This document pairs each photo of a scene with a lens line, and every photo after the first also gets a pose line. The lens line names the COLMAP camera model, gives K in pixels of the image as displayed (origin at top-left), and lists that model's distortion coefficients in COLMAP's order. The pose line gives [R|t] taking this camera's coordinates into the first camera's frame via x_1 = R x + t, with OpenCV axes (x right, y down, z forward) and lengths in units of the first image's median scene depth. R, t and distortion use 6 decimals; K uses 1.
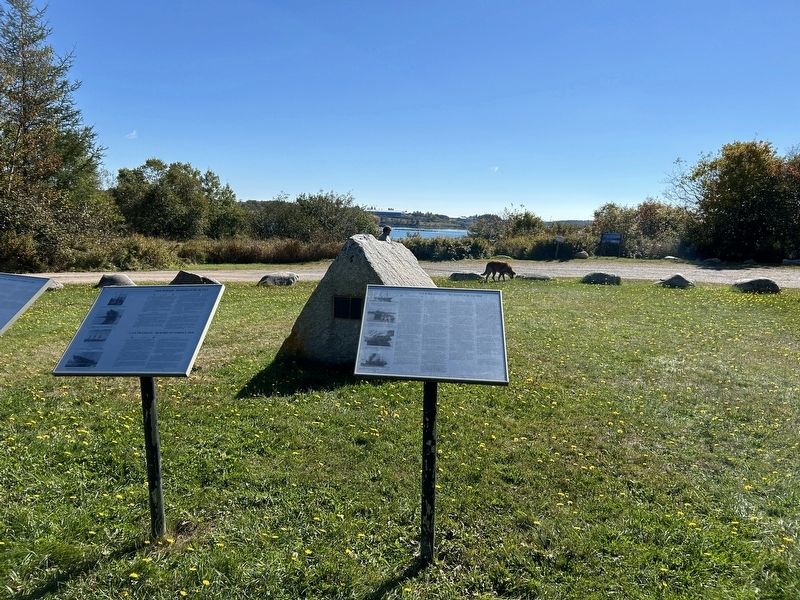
lens RADIAL K [[606.9, 0, 400.0], [0, 606.9, 300.0], [0, 0, 1]] dist [0.070043, -0.098240]
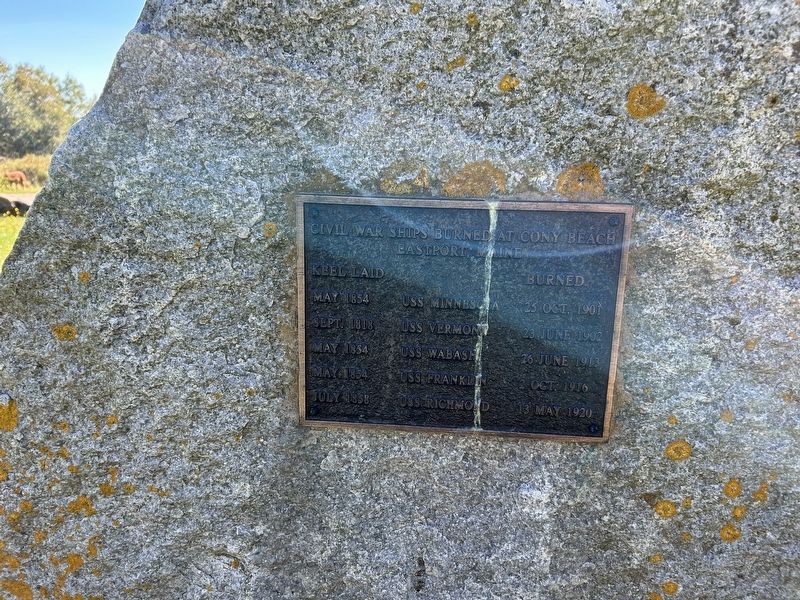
lens RADIAL K [[614.8, 0, 400.0], [0, 614.8, 300.0], [0, 0, 1]] dist [0.002565, -0.000378]
pose [[0.987645, -0.033767, 0.153028, -0.021968], [0.016614, 0.993567, 0.112017, -0.000125], [-0.155826, -0.108091, 0.981853, 0.183421]]
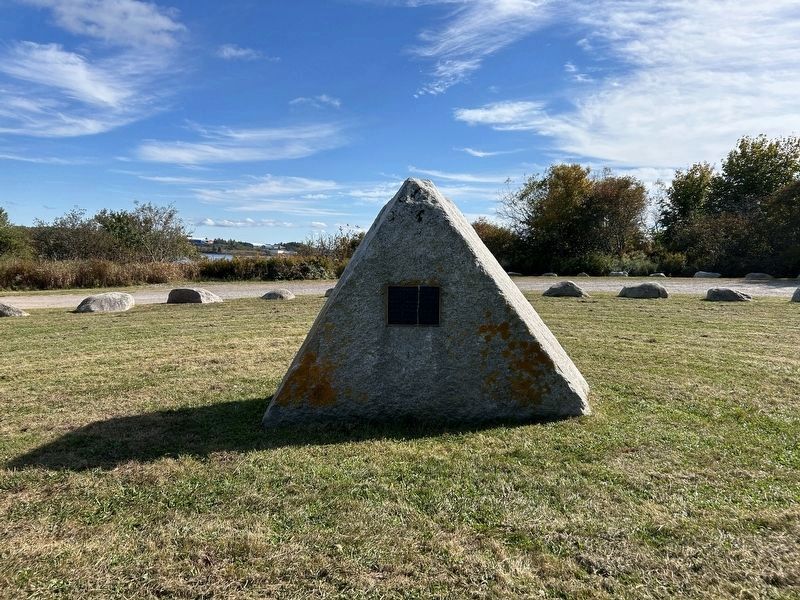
lens RADIAL K [[602.9, 0, 389.7], [0, 602.9, 298.0], [0, 0, 1]] dist [0.109705, -0.201038]
pose [[0.953040, -0.031006, 0.301252, -0.054978], [0.045921, 0.998038, -0.042552, 0.005834], [-0.299341, 0.054387, 0.952595, 0.097188]]
